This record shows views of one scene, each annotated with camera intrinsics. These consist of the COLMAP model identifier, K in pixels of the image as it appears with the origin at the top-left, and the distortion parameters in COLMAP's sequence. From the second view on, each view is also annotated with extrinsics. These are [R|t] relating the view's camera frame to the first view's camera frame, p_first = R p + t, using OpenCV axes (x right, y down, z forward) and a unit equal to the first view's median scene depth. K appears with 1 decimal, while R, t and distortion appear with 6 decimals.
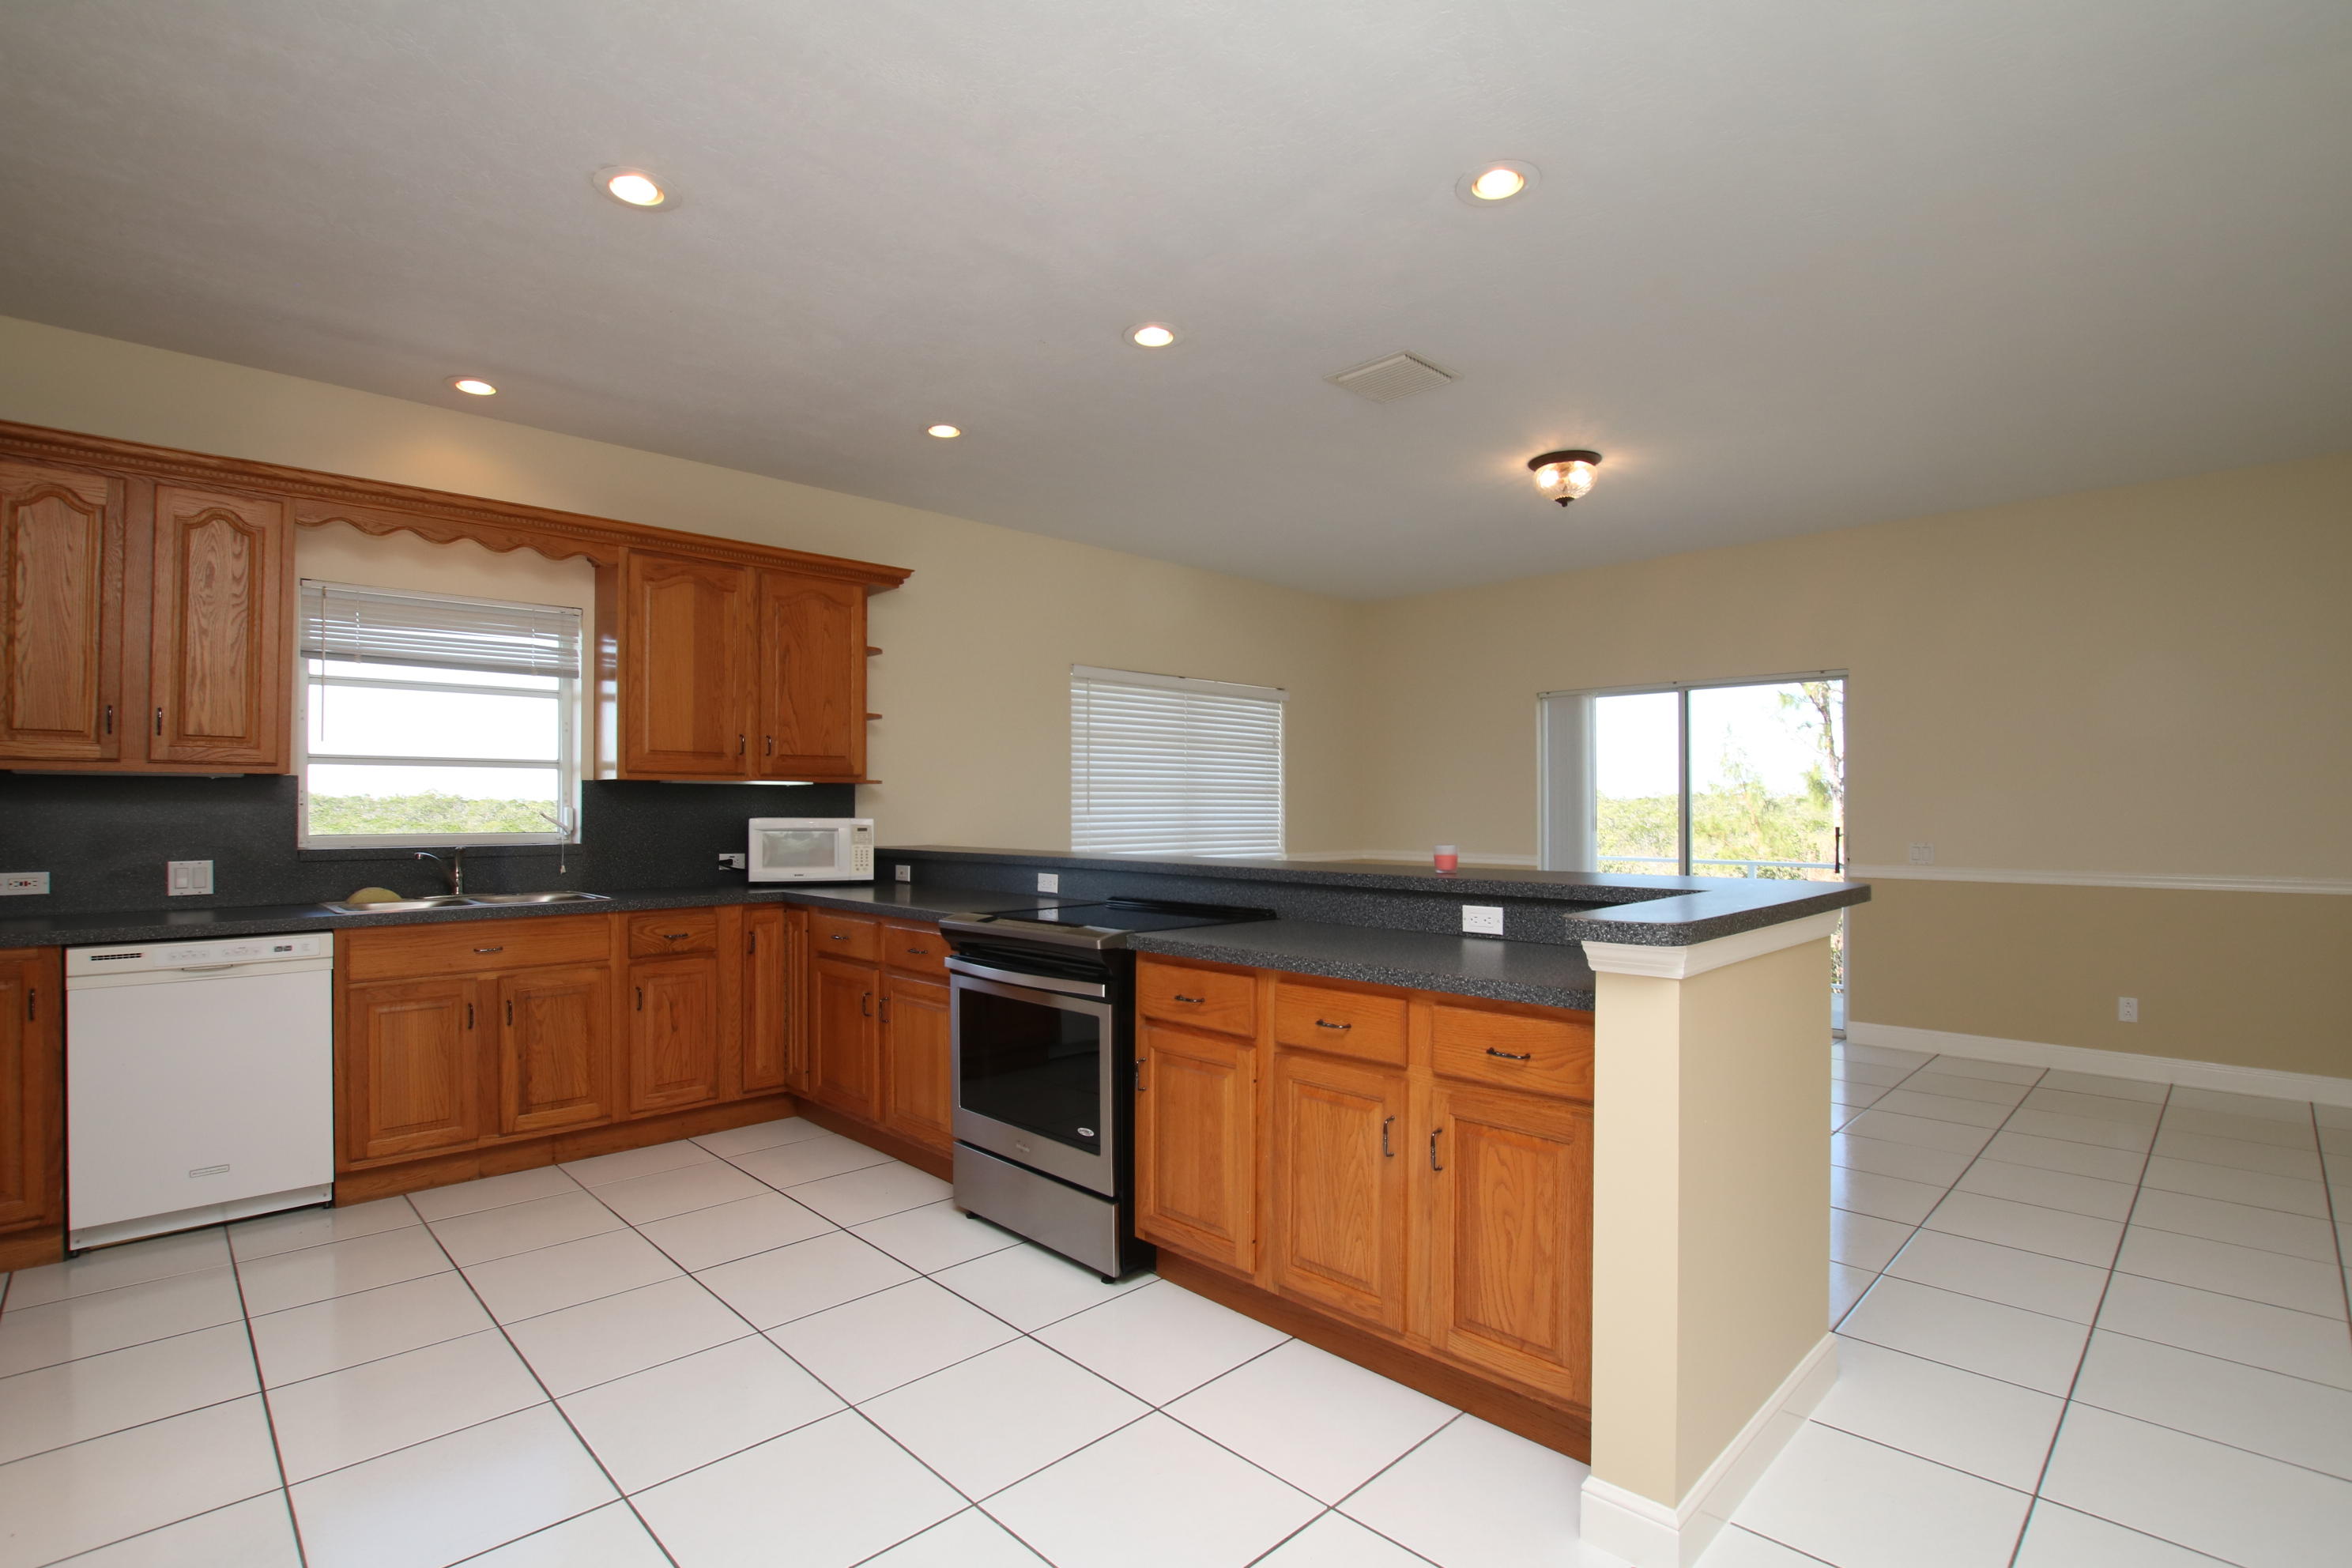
lens RADIAL K [[1096.8, 0, 1171.5], [0, 1096.8, 798.4], [0, 0, 1]] dist [-0.033754, 0.004959]
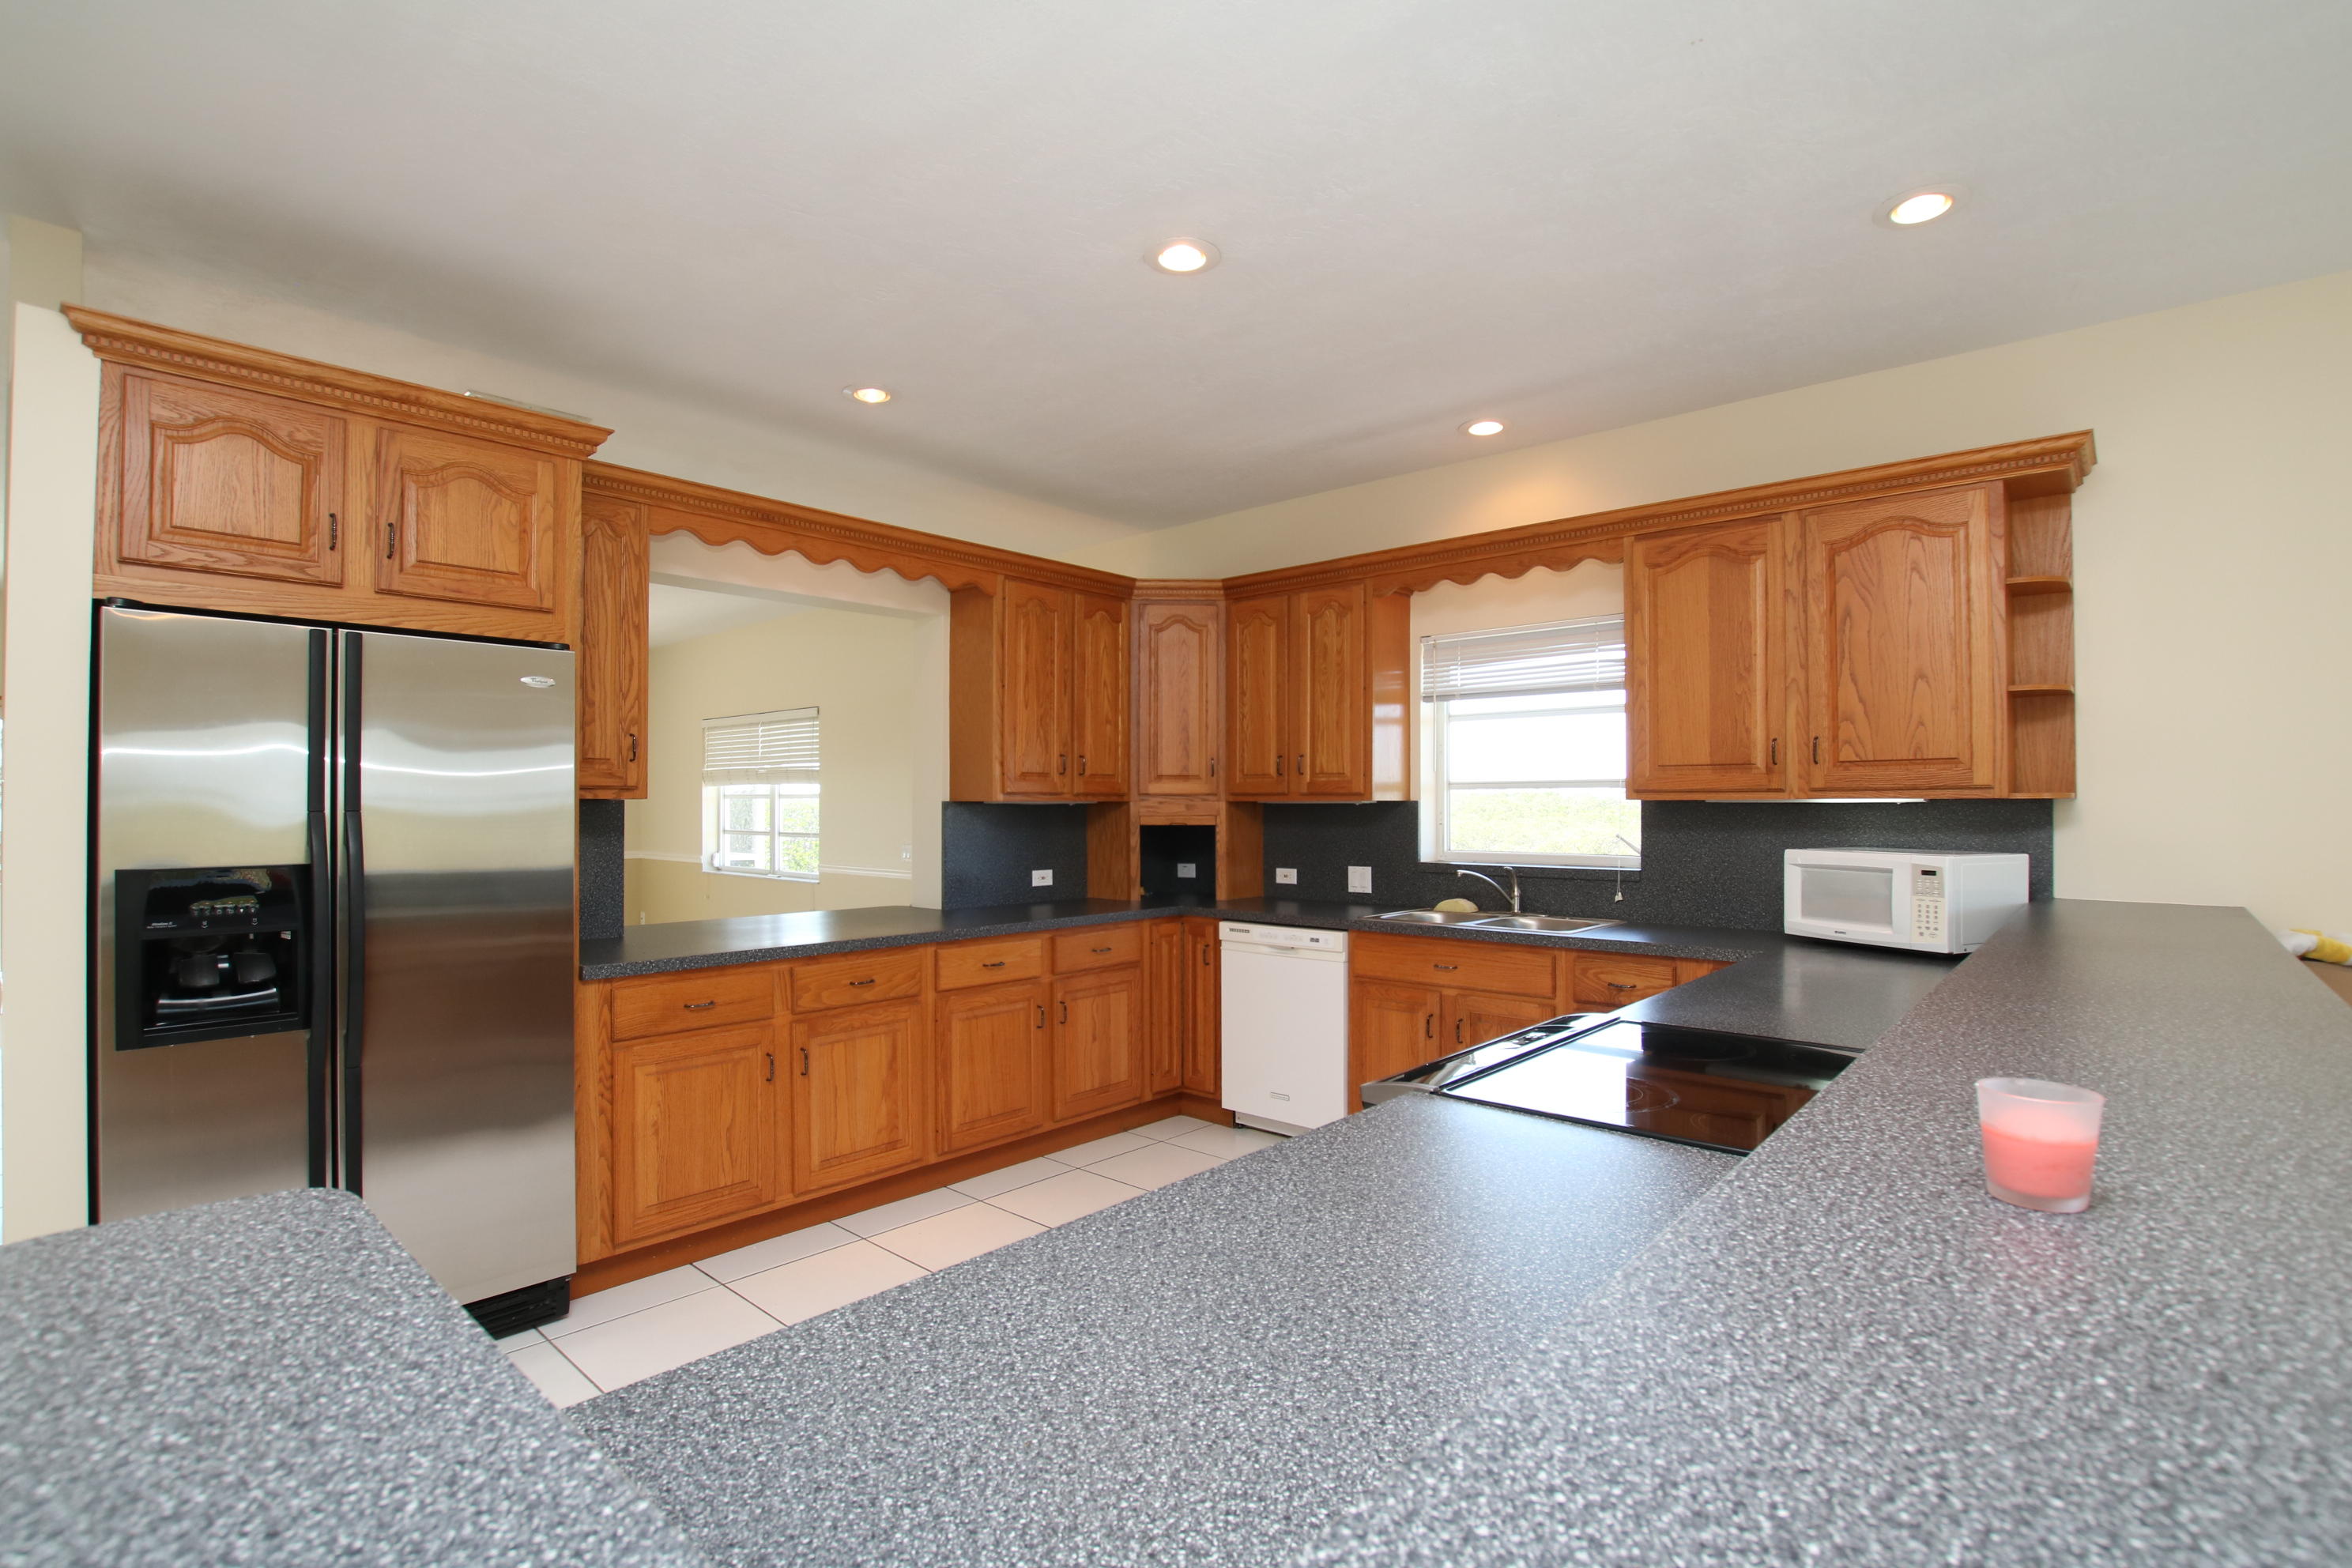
lens RADIAL K [[1096.8, 0, 1174.1], [0, 1096.8, 801.0], [0, 0, 1]] dist [-0.033754, 0.004959]
pose [[0.065126, -0.004263, -0.997868, 0.414050], [0.009042, 0.999952, -0.003682, -0.019744], [0.997836, -0.008783, 0.065162, 0.671094]]
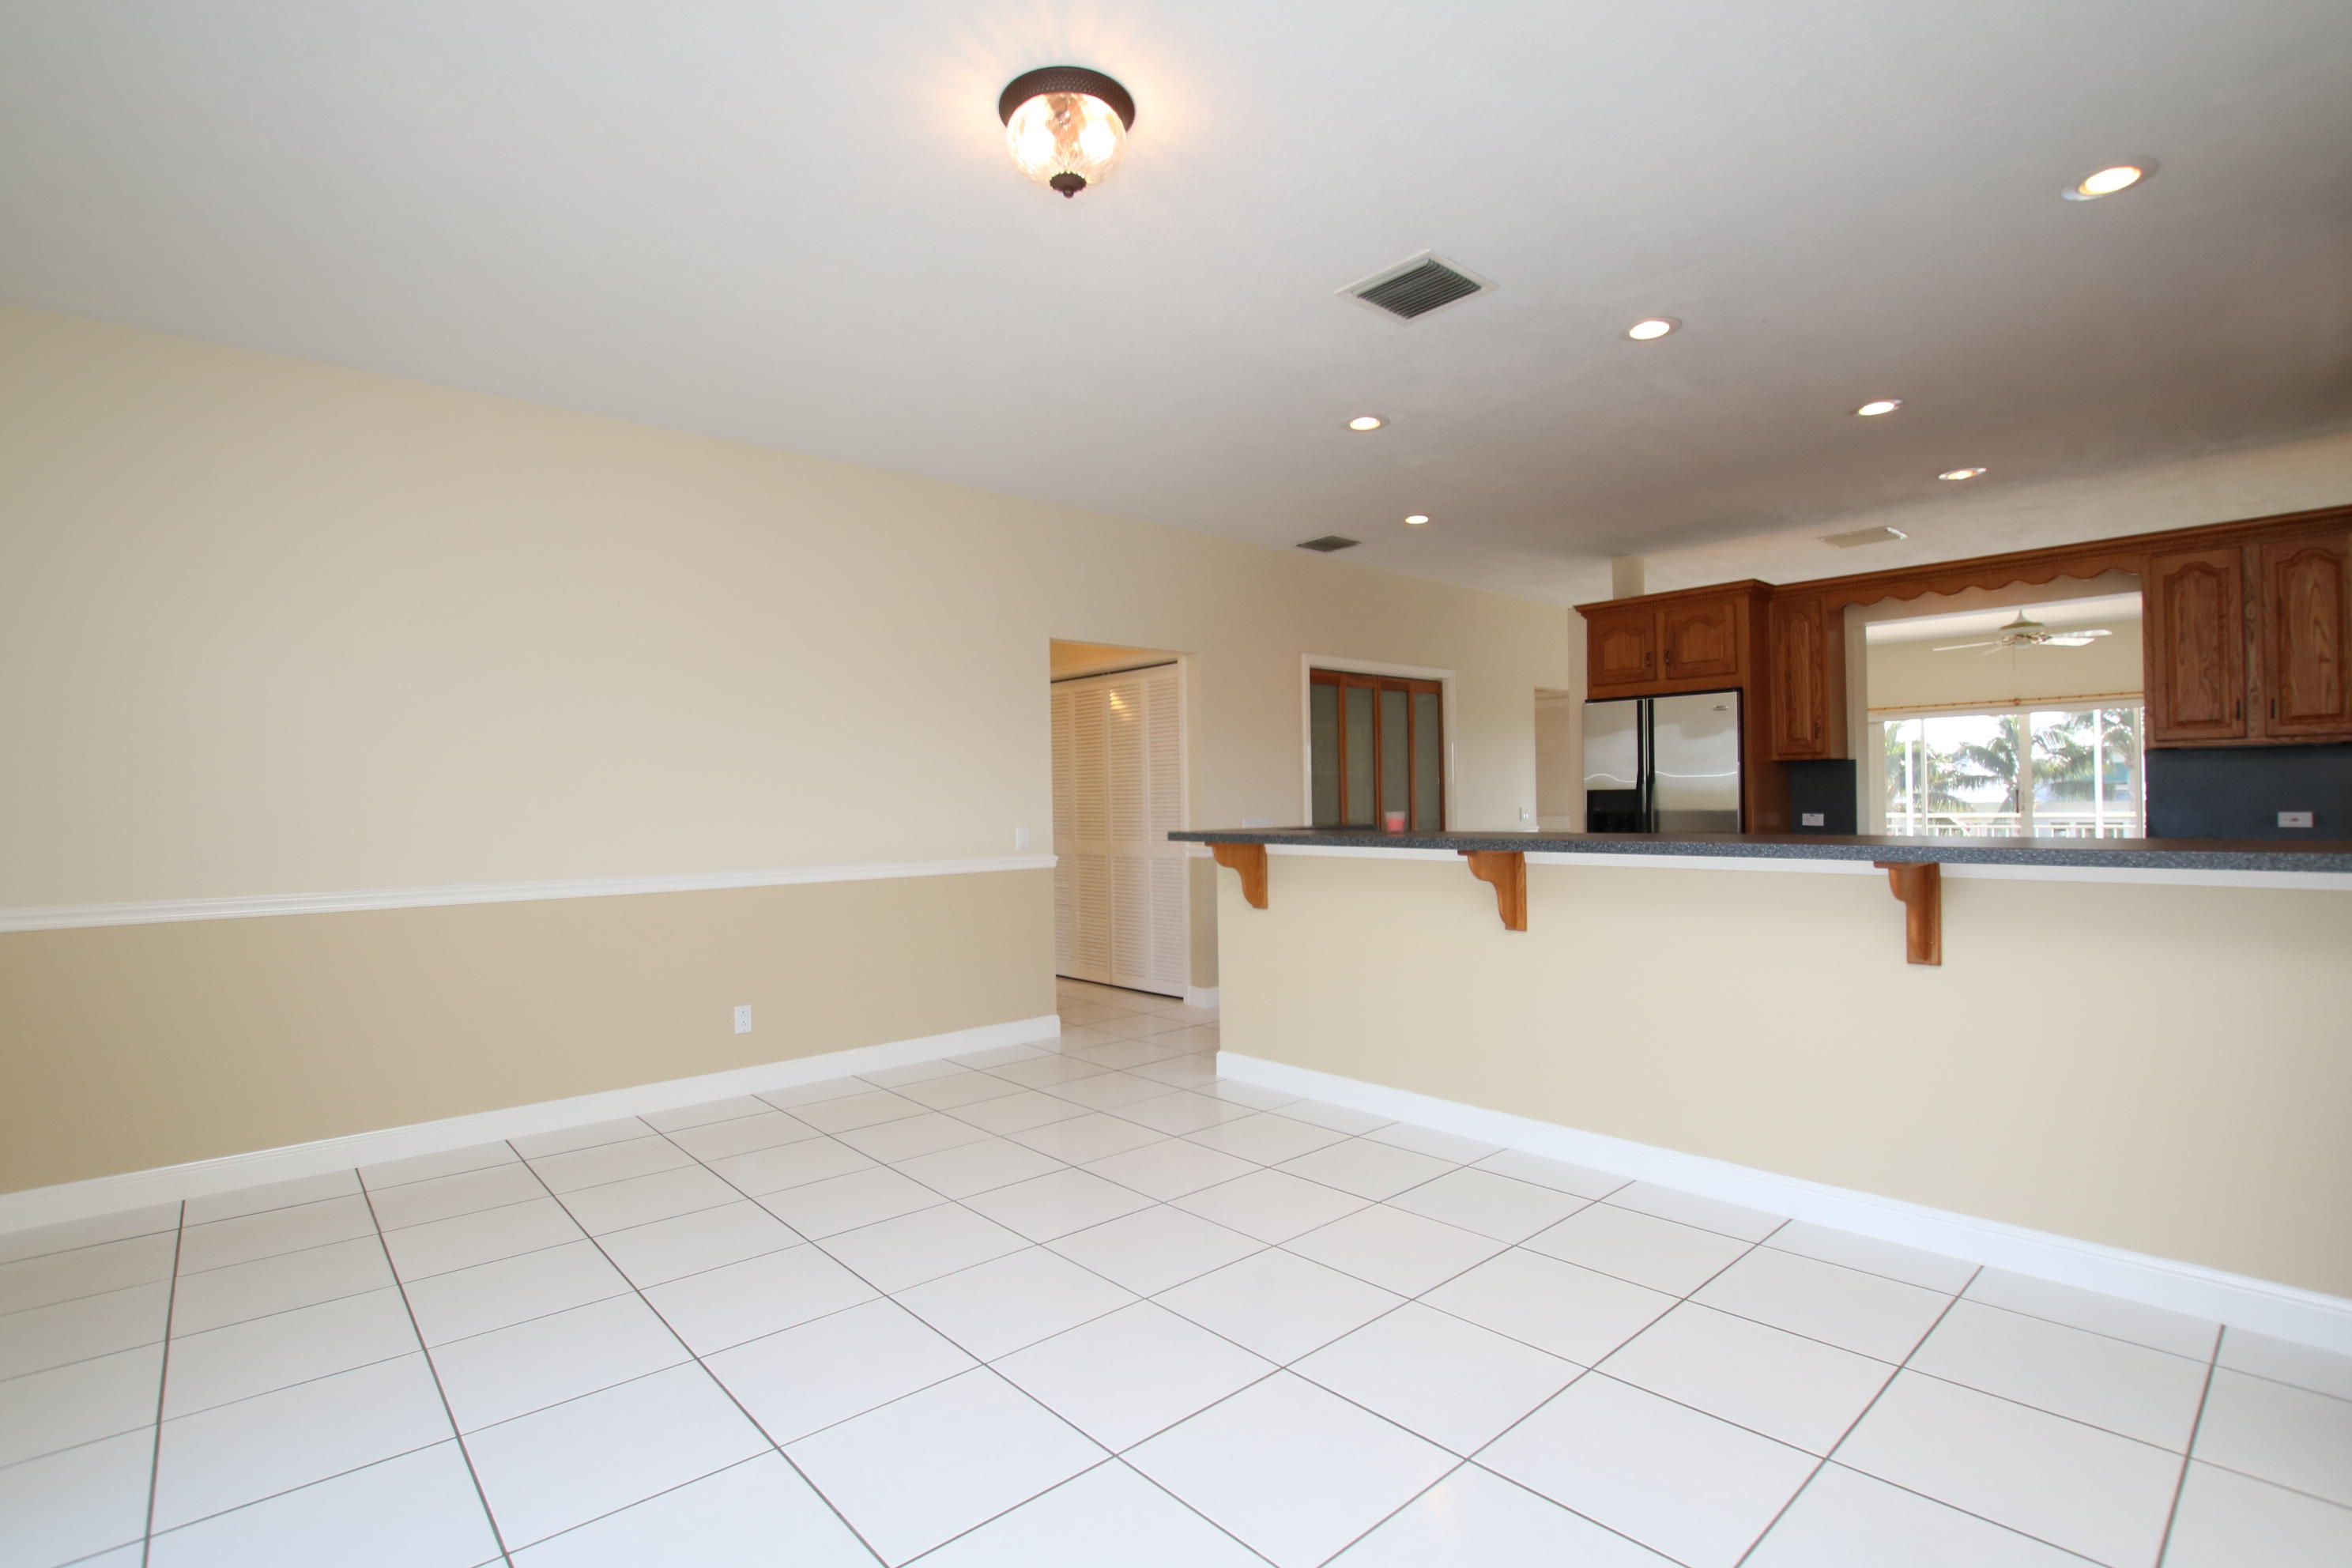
lens RADIAL K [[1096.8, 0, 1180.7], [0, 1096.8, 796.1], [0, 0, 1]] dist [-0.033754, 0.004959]
pose [[-0.998917, 0.017449, 0.043133, 0.386139], [0.016987, 0.999795, -0.011052, 0.030337], [-0.043317, -0.010307, -0.999008, 1.992696]]
